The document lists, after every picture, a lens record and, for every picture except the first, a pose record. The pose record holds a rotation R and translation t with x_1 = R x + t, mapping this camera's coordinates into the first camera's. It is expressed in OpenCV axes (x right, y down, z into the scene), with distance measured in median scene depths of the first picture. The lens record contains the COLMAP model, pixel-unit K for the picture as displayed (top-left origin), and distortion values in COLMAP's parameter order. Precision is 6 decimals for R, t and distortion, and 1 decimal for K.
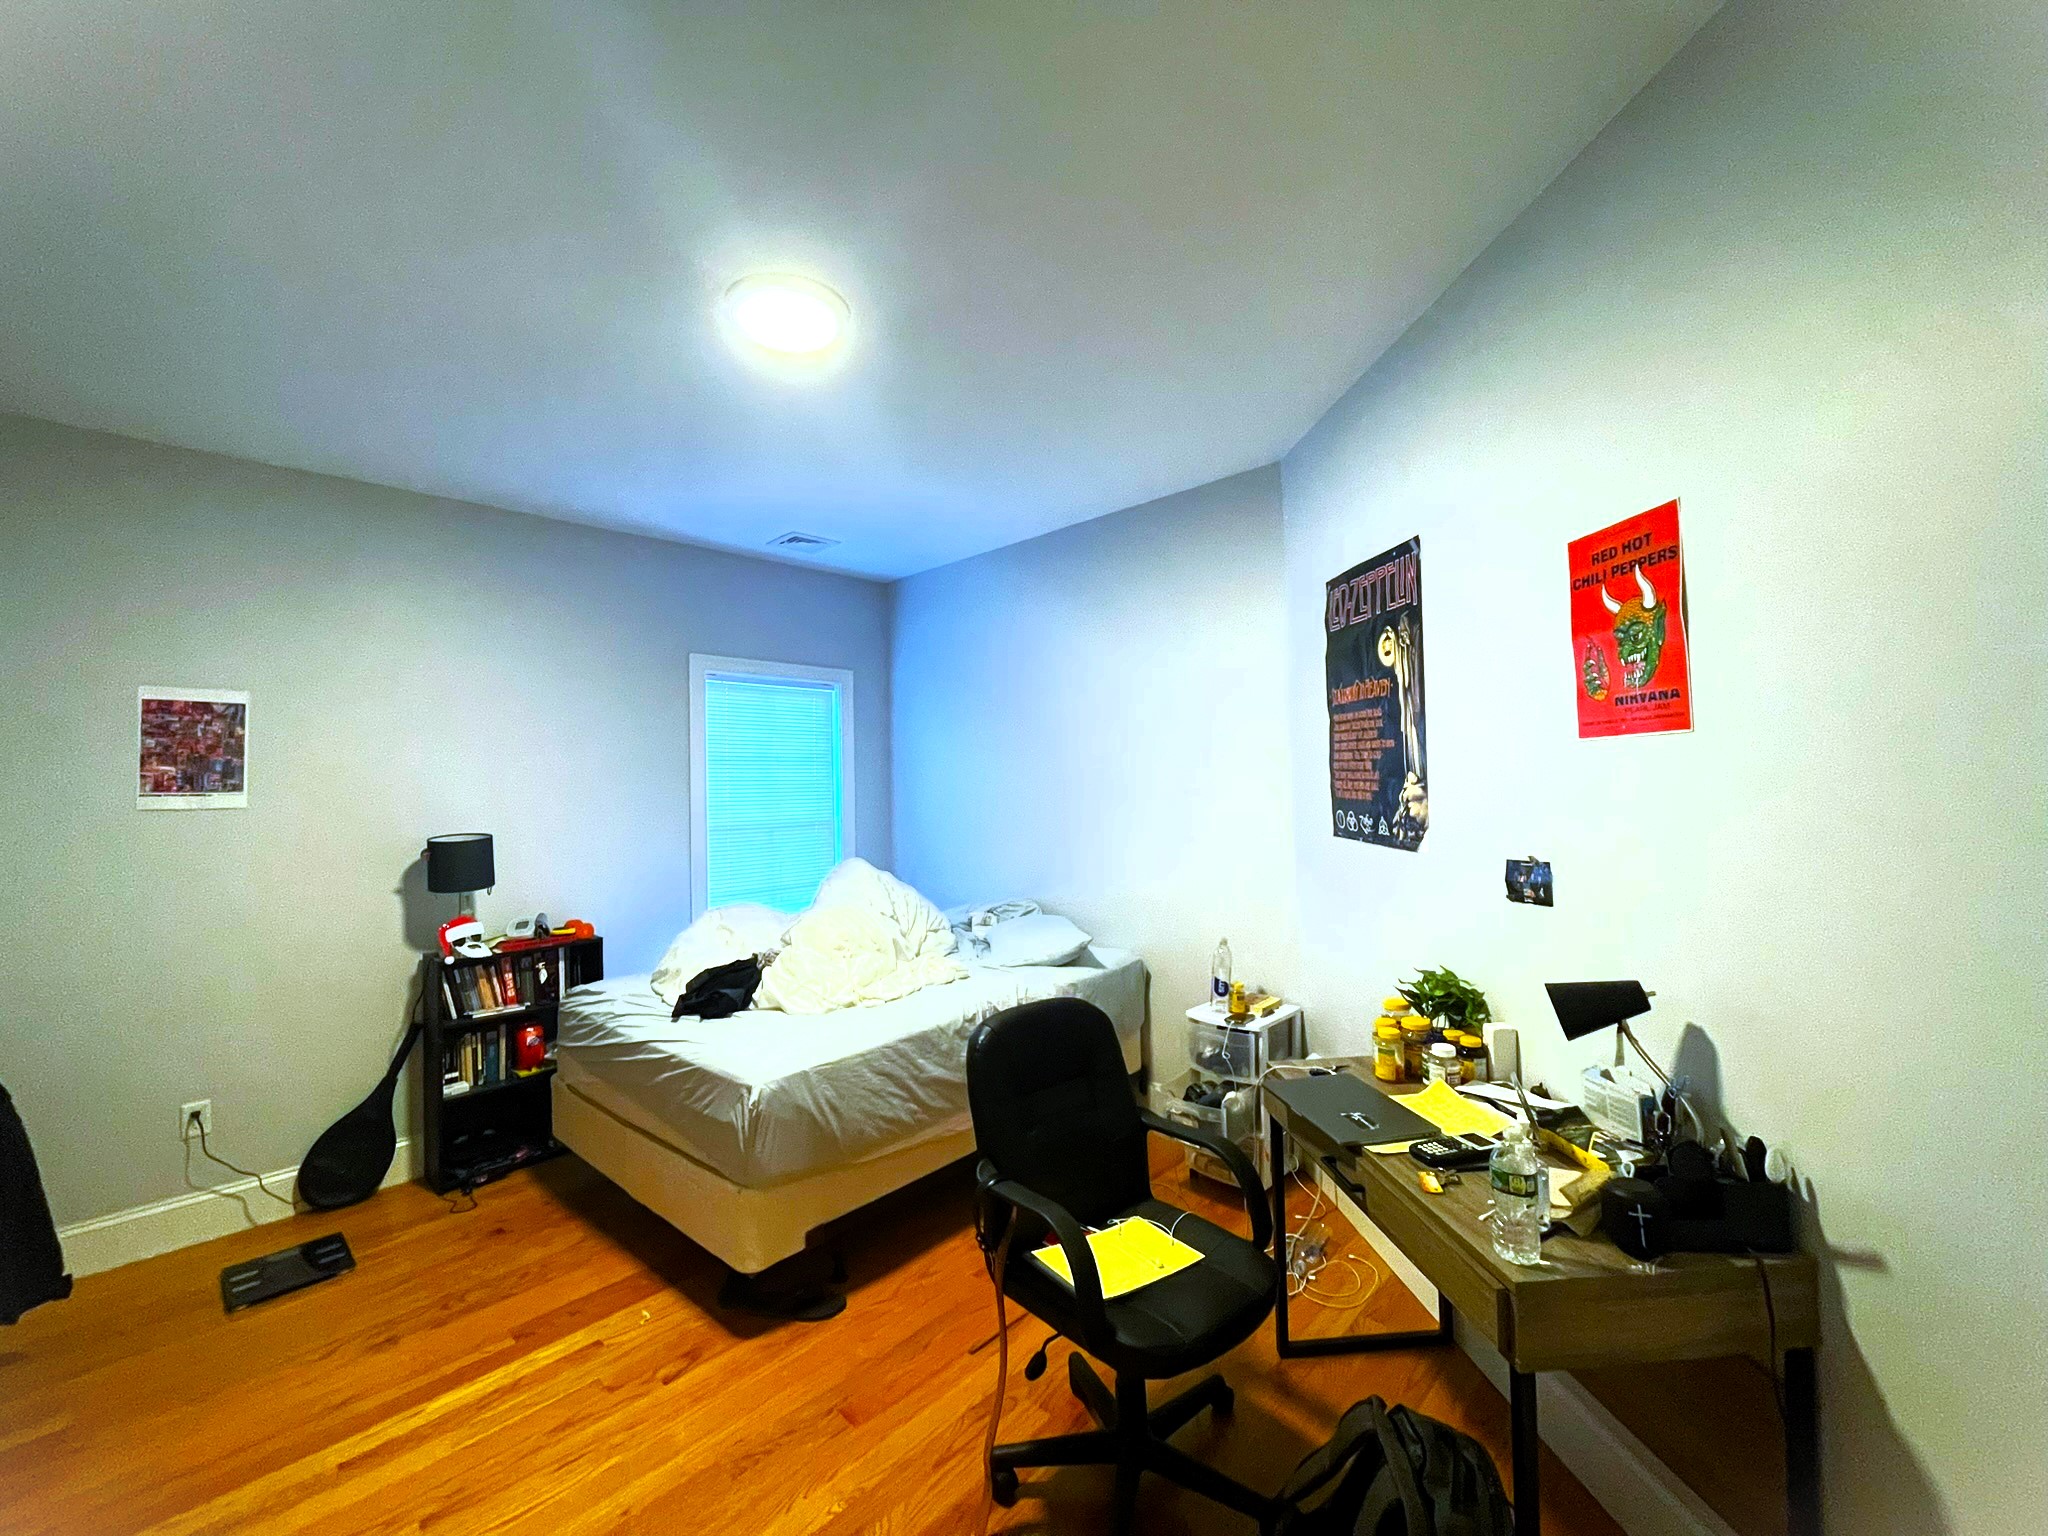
lens RADIAL K [[827.3, 0, 1021.0], [0, 827.3, 764.1], [0, 0, 1]] dist [0.001700, -0.002073]
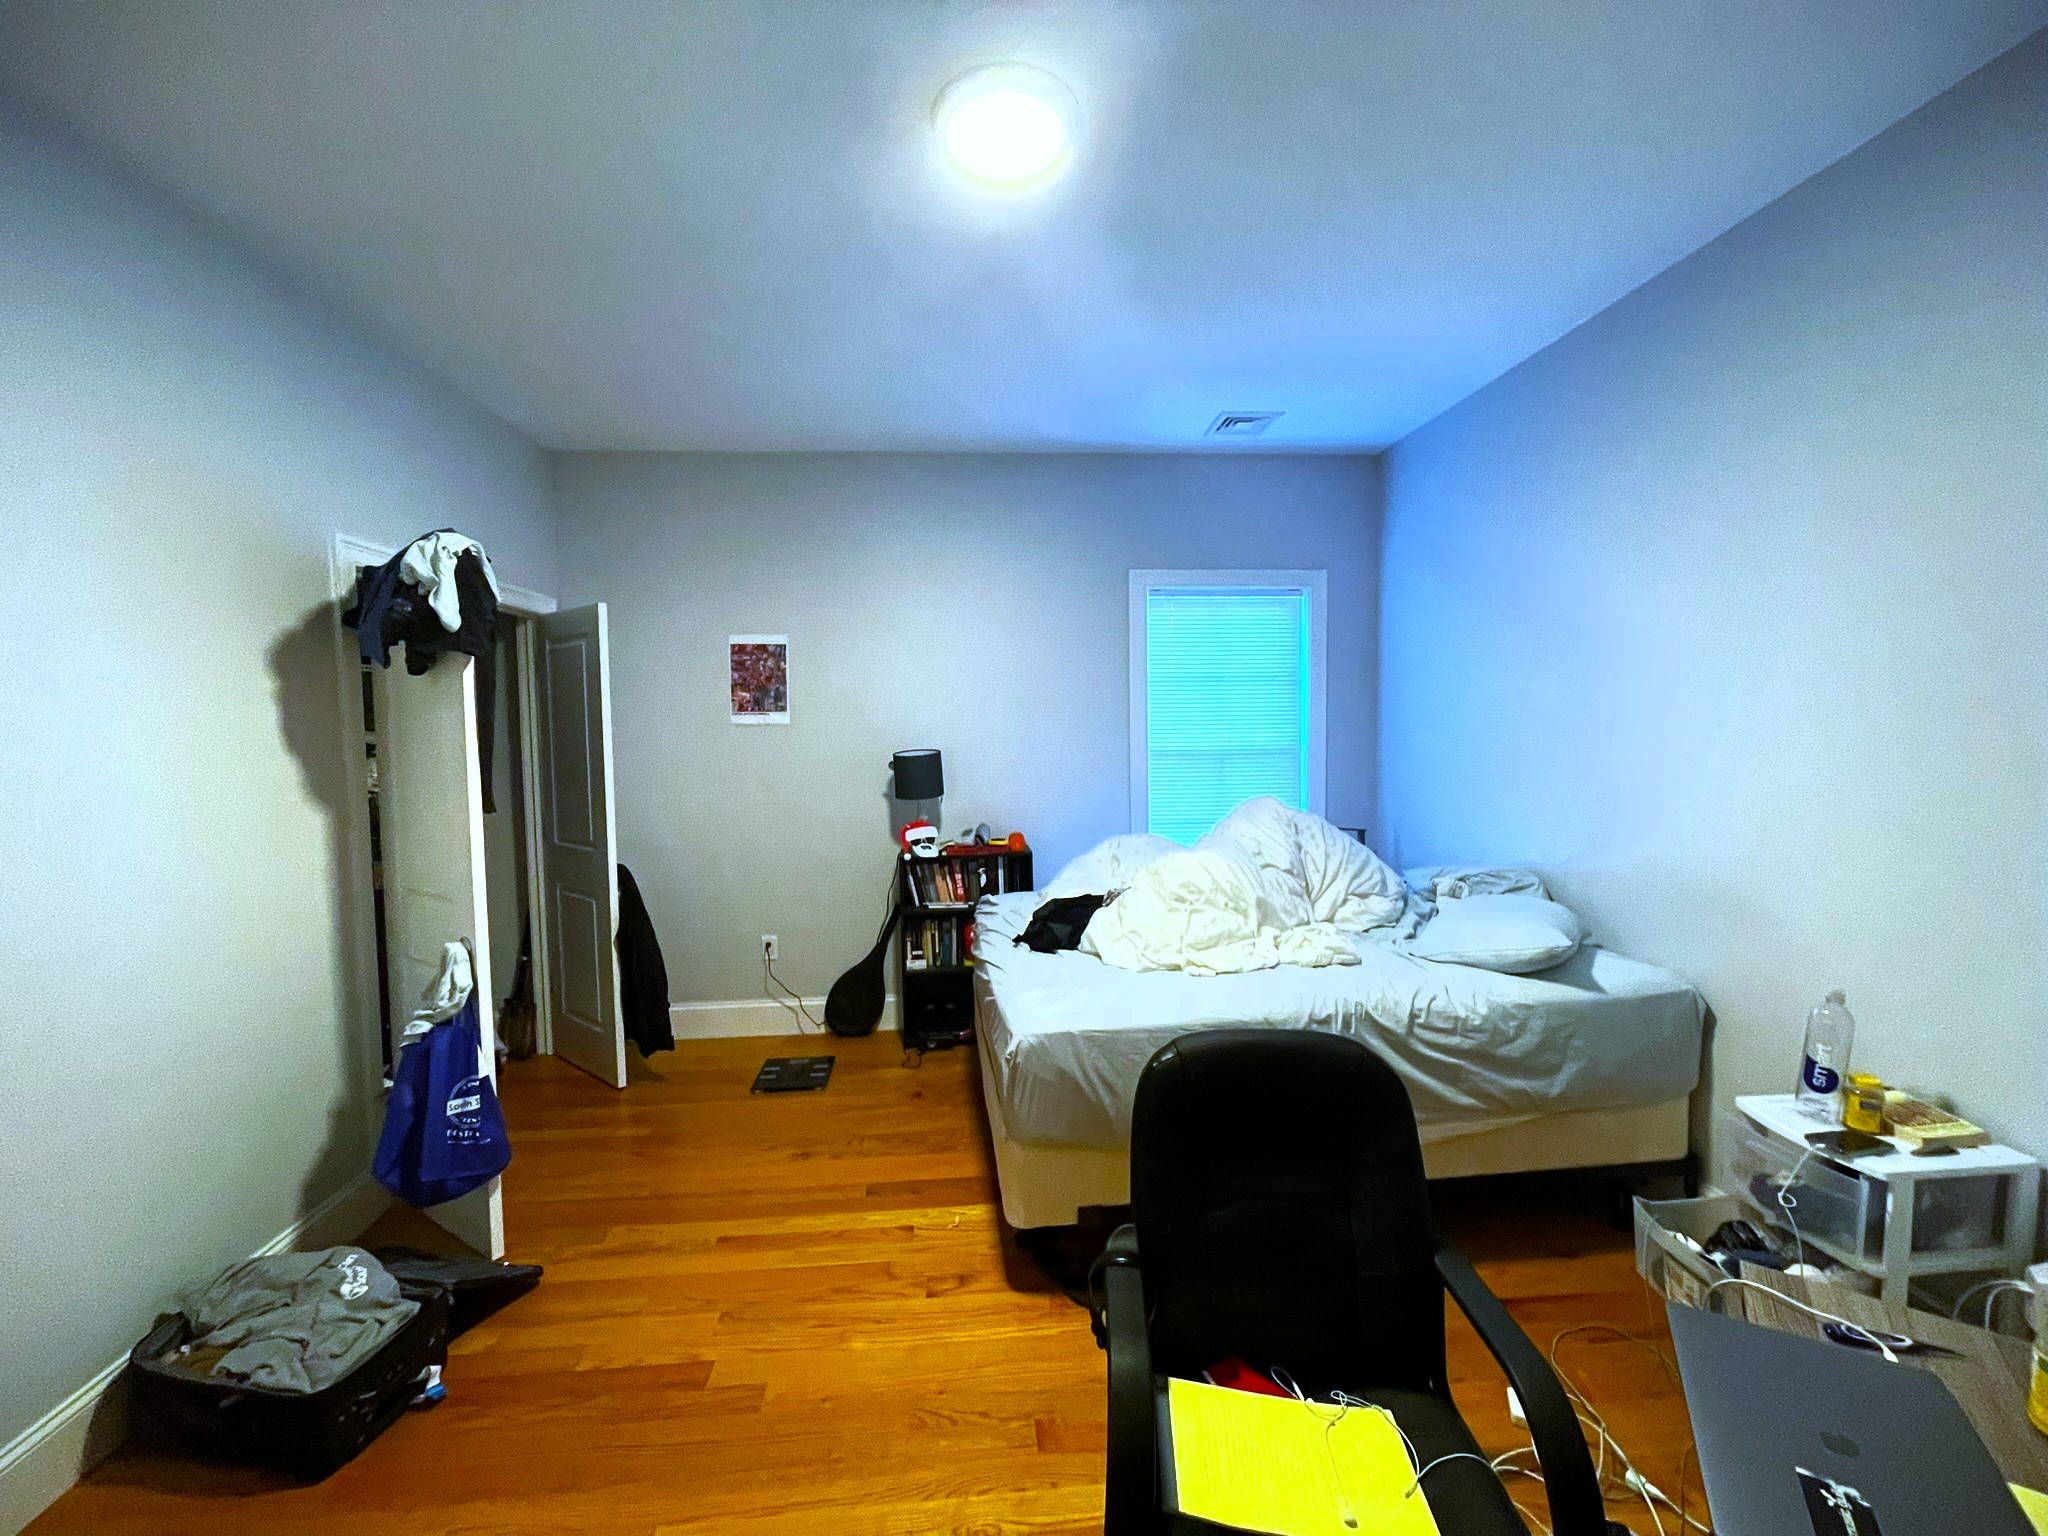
lens RADIAL K [[827.3, 0, 1026.7], [0, 827.3, 764.7], [0, 0, 1]] dist [0.001700, -0.002073]
pose [[0.743025, 0.048362, -0.667514, 0.222852], [0.014238, 0.996018, 0.088010, 0.007006], [0.669112, -0.074898, 0.739378, 0.272283]]
